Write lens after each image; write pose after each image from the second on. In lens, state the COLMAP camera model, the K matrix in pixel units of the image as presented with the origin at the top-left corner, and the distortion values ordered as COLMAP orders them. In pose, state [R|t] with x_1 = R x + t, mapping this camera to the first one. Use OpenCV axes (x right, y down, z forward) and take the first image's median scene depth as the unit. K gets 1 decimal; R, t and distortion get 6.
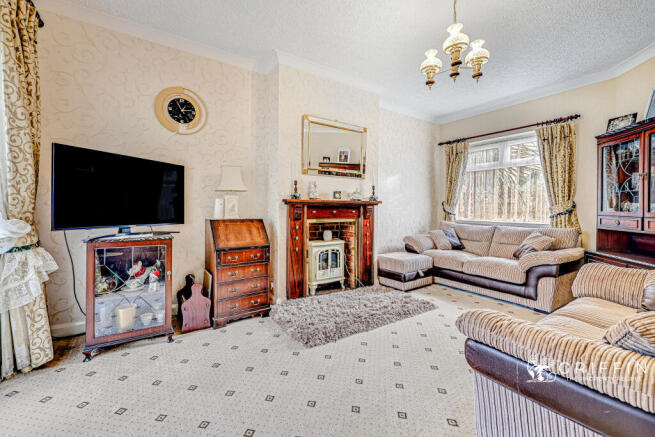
lens RADIAL K [[274.2, 0, 328.7], [0, 274.2, 208.1], [0, 0, 1]] dist [0.000695, 0.000016]
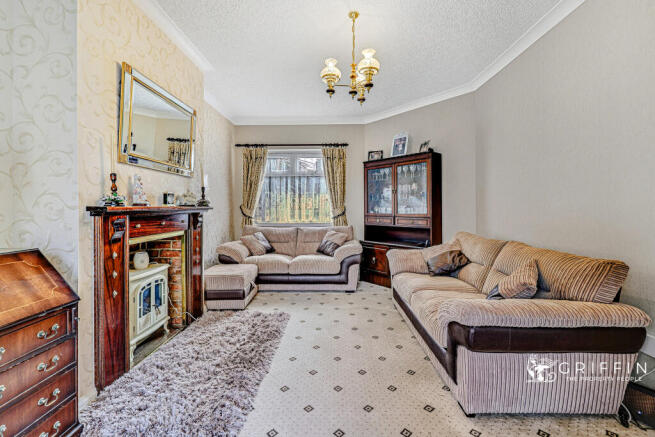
lens RADIAL K [[275.7, 0, 327.7], [0, 275.7, 204.5], [0, 0, 1]] dist [-0.000336, -0.000109]
pose [[0.578591, -0.002012, 0.815615, -0.295678], [0.012949, 0.999894, -0.006720, -0.023262], [-0.815515, 0.014450, 0.578556, 0.276938]]
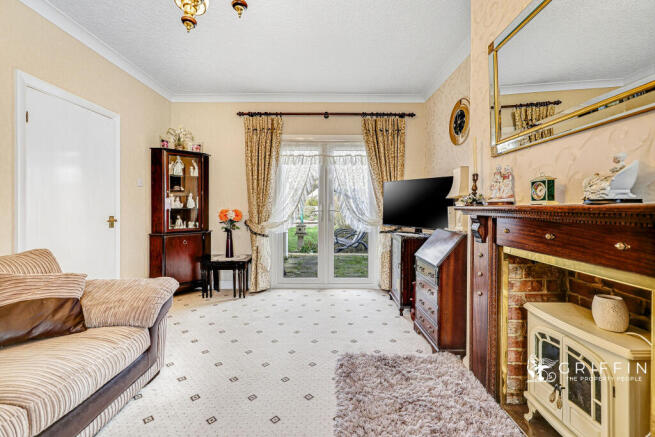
lens RADIAL K [[274.2, 0, 328.7], [0, 274.2, 208.1], [0, 0, 1]] dist [0.000695, 0.000016]
pose [[-0.560229, -0.007856, -0.828300, 0.480711], [-0.014468, 0.999895, 0.000302, -0.020501], [0.828211, 0.012154, -0.560284, 0.958099]]
